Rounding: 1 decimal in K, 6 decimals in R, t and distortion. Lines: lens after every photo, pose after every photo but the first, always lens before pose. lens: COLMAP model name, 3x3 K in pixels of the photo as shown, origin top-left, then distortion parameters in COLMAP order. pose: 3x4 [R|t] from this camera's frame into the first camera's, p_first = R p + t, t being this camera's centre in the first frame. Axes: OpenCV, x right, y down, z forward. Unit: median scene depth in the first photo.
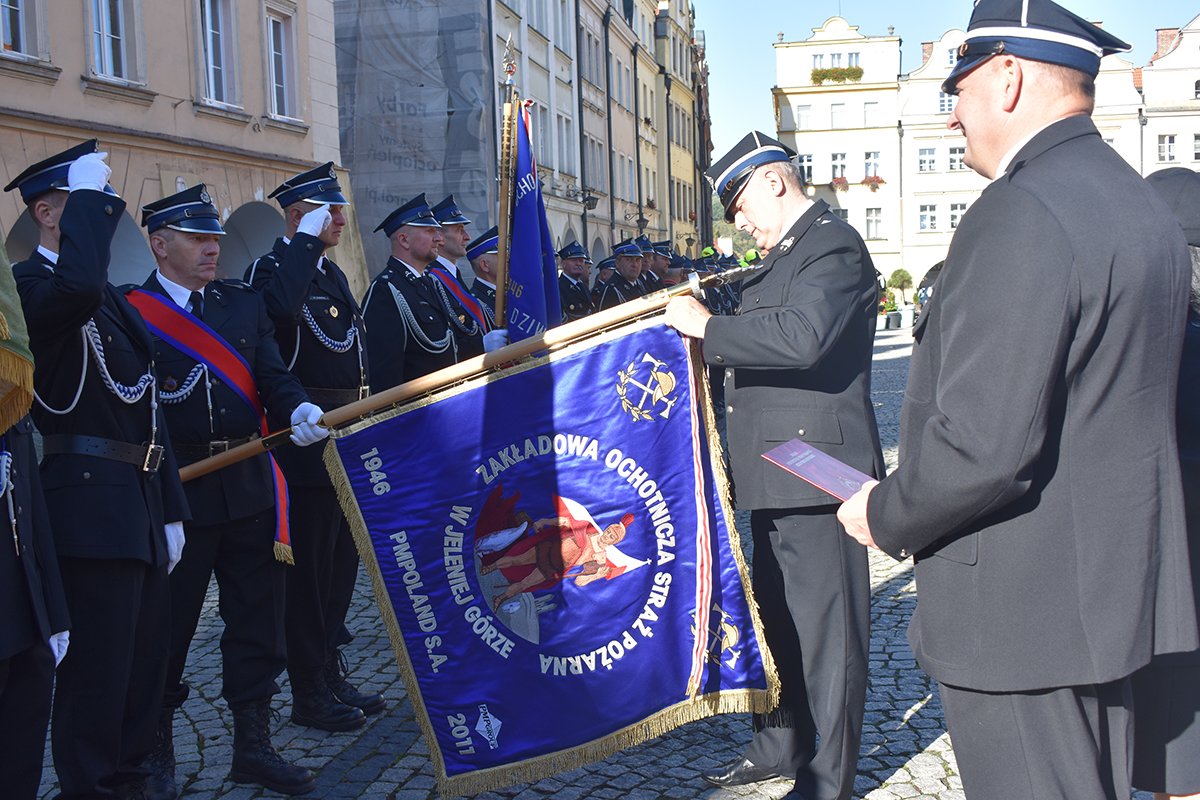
lens RADIAL K [[1326.3, 0, 600.0], [0, 1326.3, 400.0], [0, 0, 1]] dist [-0.070728, 0.038953]
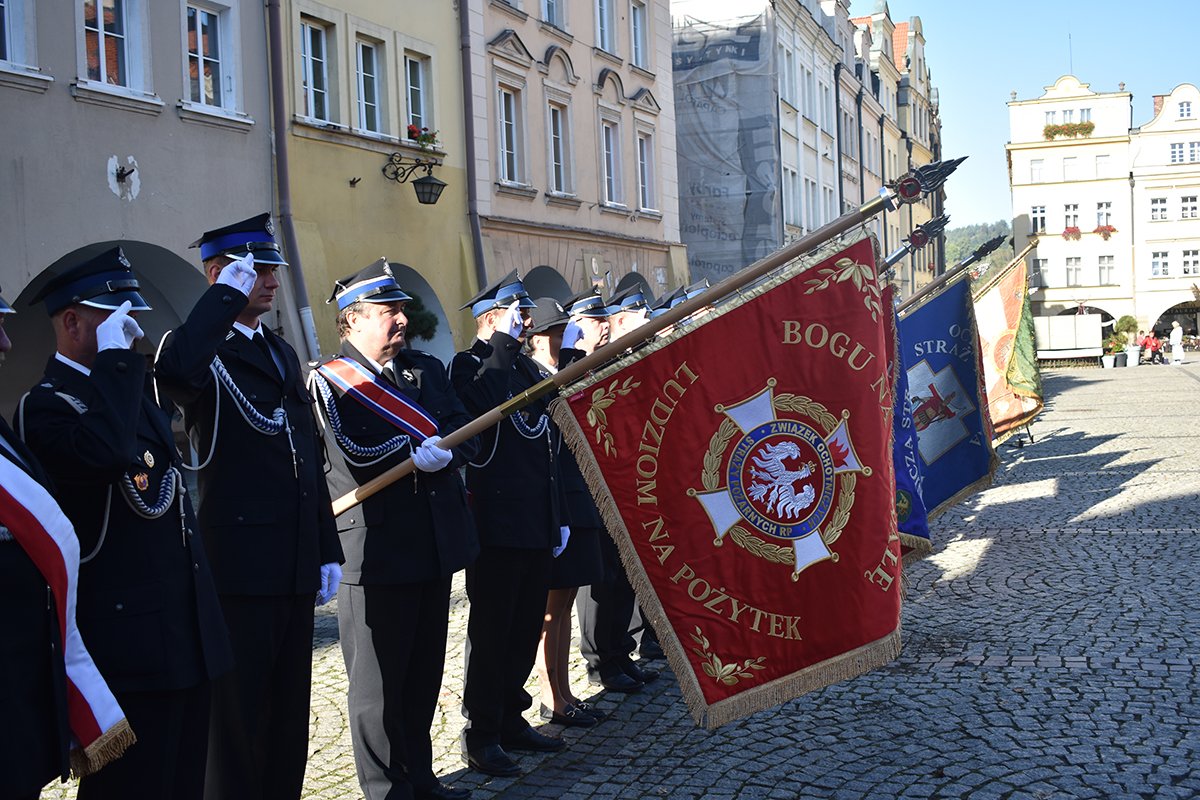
lens RADIAL K [[1351.5, 0, 596.4], [0, 1351.5, 405.6], [0, 0, 1]] dist [-0.056469, 0.000935]
pose [[0.986772, 0.001111, -0.162108, -0.036849], [-0.006259, 0.999492, -0.031247, 0.017740], [0.161990, 0.031848, 0.986278, -0.210791]]
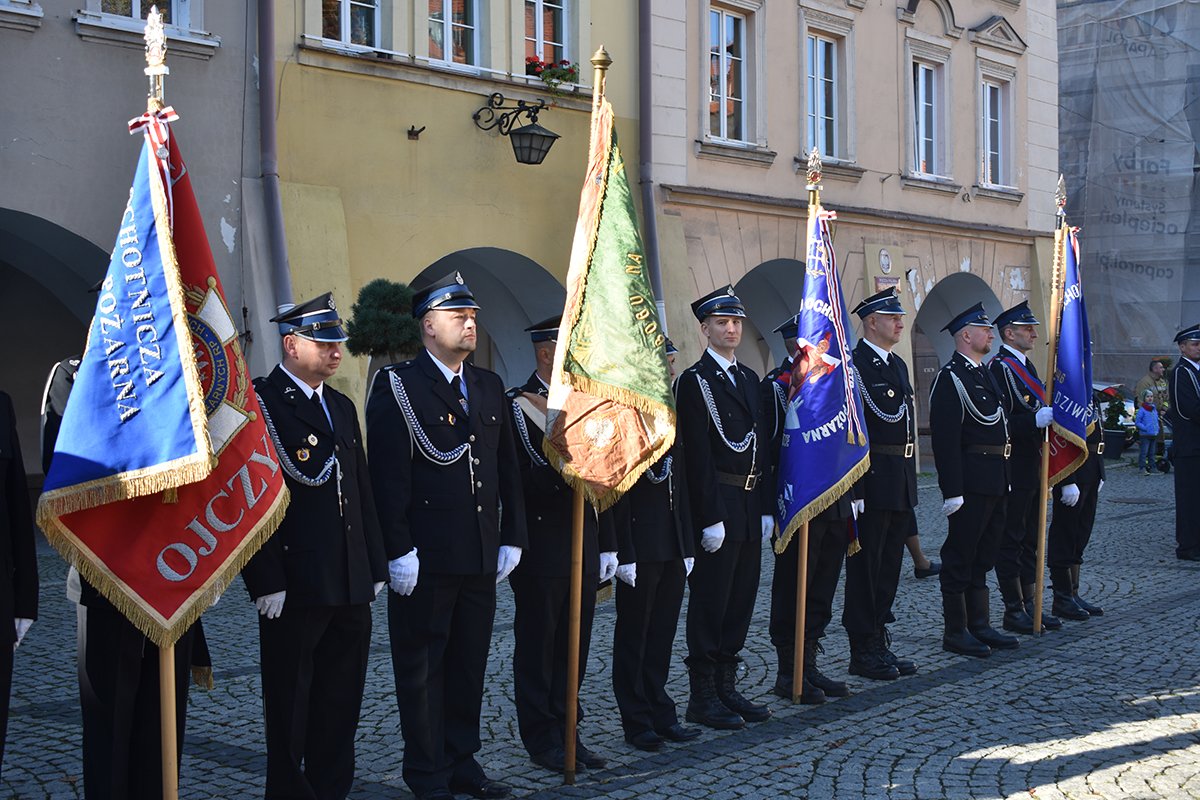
lens RADIAL K [[1539.4, 0, 596.6], [0, 1539.4, 403.1], [0, 0, 1]] dist [-0.049466, 0.019834]
pose [[0.870078, 0.040932, -0.491211, 0.036310], [-0.067186, 0.997094, -0.035919, 0.003206], [0.488313, 0.064255, 0.870300, -0.065405]]
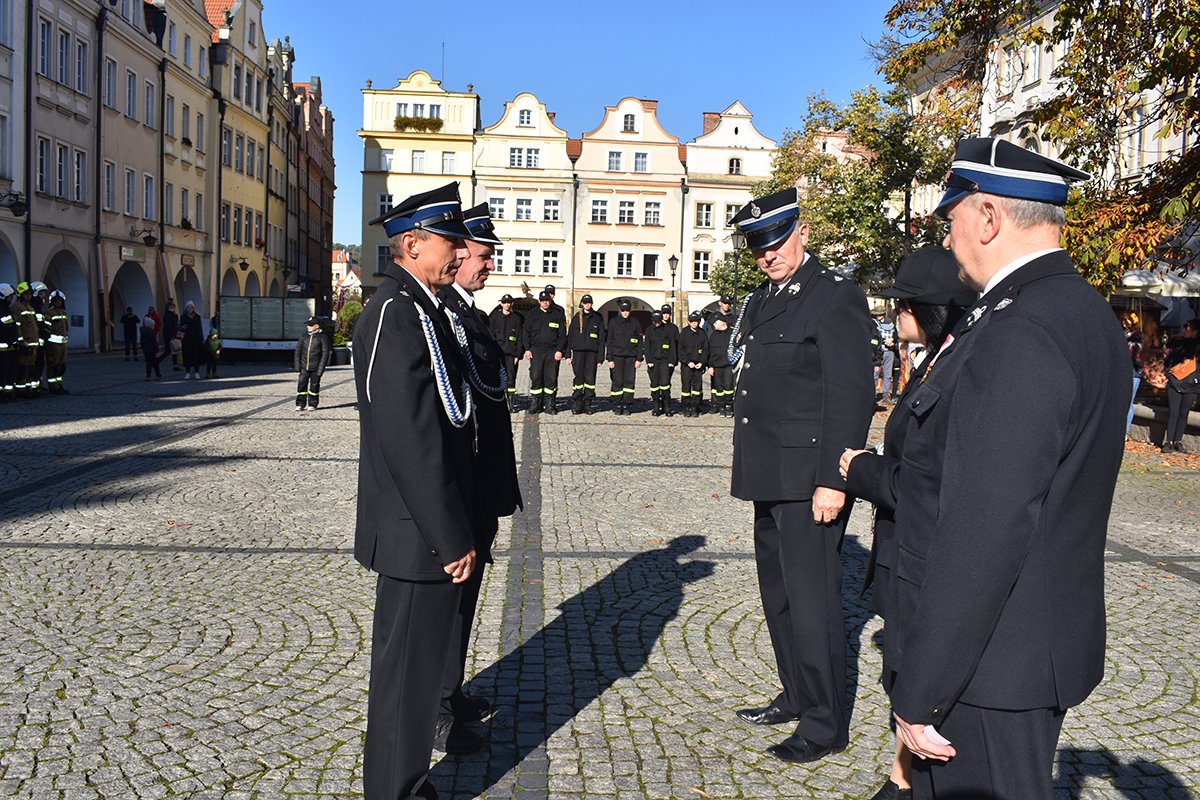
lens RADIAL K [[1078.9, 0, 600.0], [0, 1078.9, 400.0], [0, 0, 1]] dist [-0.089047, 0.019418]
pose [[0.964243, 0.043414, 0.261439, 0.199338], [-0.041293, 0.999054, -0.013604, -0.026762], [-0.261782, 0.002322, 0.965124, 0.216649]]
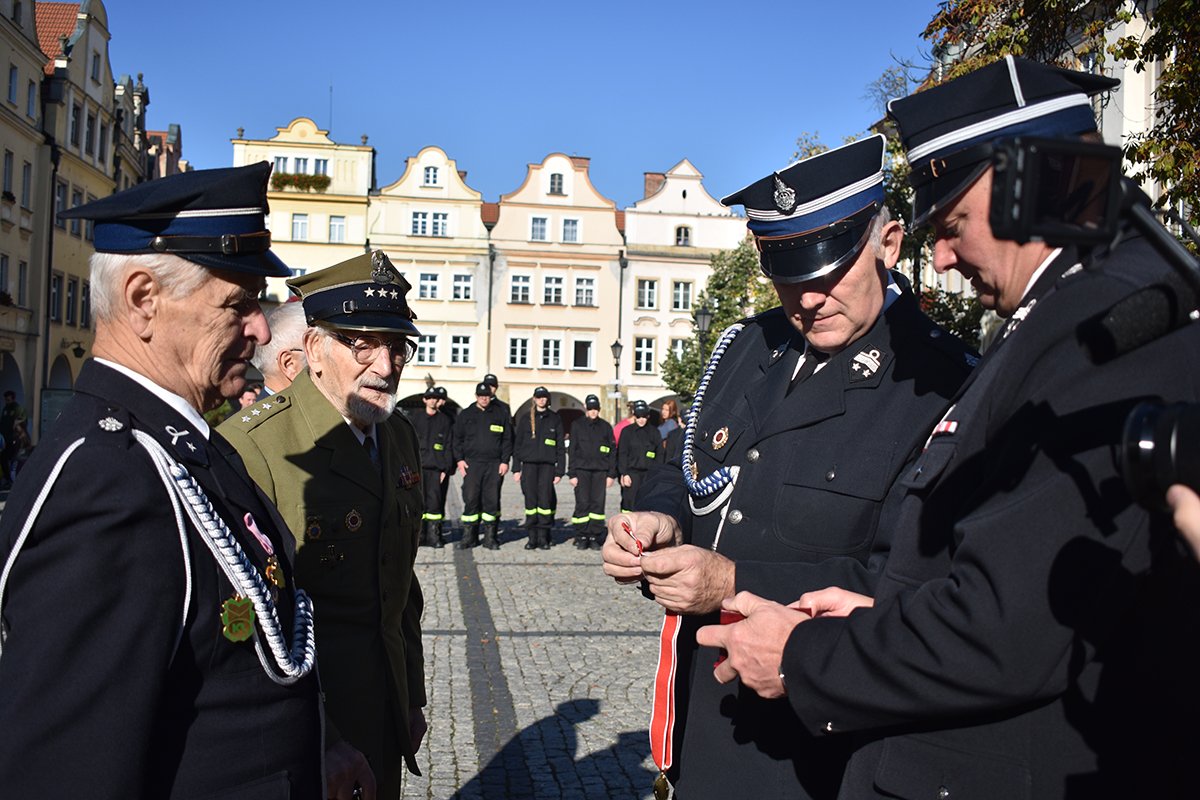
lens RADIAL K [[1279.5, 0, 597.7], [0, 1279.5, 400.5], [0, 0, 1]] dist [-0.067155, 0.007970]
pose [[0.945144, 0.066450, 0.319823, 0.200744], [-0.034304, 0.993868, -0.105121, -0.030776], [-0.324847, 0.088384, 0.941628, 0.265074]]
